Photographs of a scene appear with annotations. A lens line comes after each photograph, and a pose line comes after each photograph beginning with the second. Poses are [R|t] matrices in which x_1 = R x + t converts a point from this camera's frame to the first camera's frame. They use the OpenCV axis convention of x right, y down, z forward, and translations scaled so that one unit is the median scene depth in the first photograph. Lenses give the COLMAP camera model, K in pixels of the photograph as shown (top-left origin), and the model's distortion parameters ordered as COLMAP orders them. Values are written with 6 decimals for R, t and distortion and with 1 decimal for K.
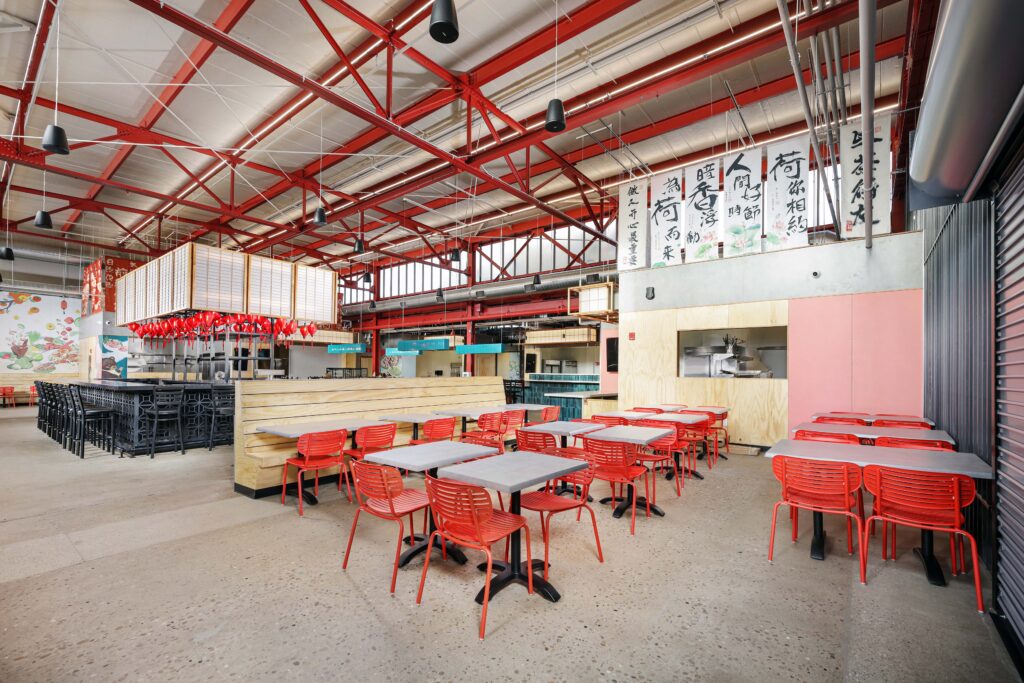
lens RADIAL K [[443.2, 0, 514.5], [0, 443.2, 367.7], [0, 0, 1]] dist [0.004231, 0.000316]
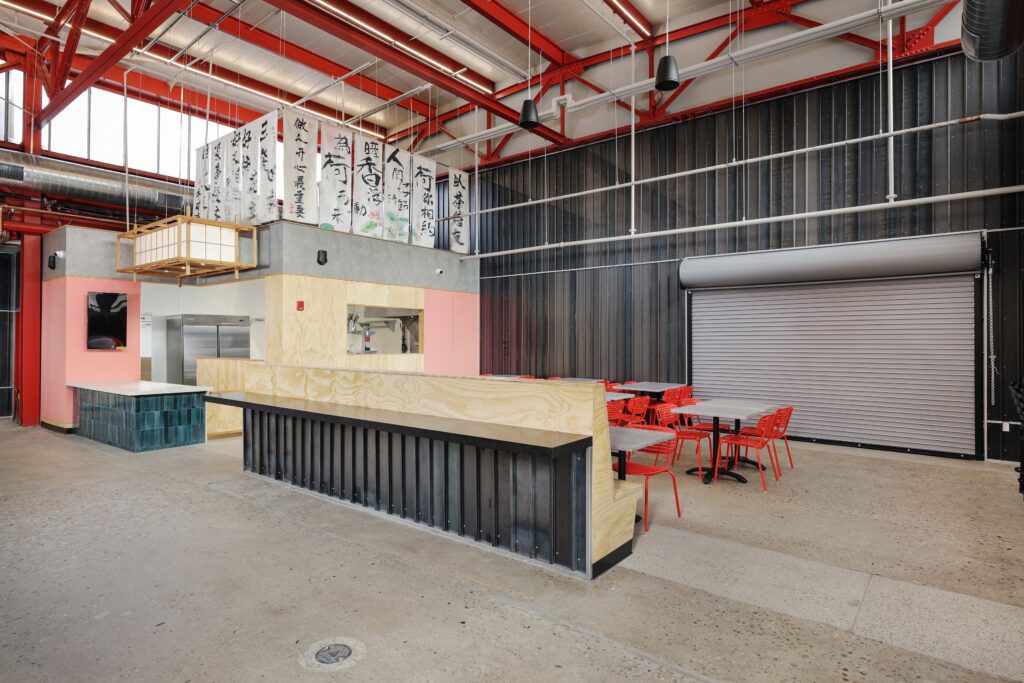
lens RADIAL K [[555.9, 0, 511.2], [0, 555.9, 341.0], [0, 0, 1]] dist [0.003104, 0.000978]
pose [[0.004717, -0.006196, 0.999970, -1.840487], [-0.009809, 0.999932, 0.006242, -0.041944], [-0.999941, -0.009838, 0.004656, 1.516787]]
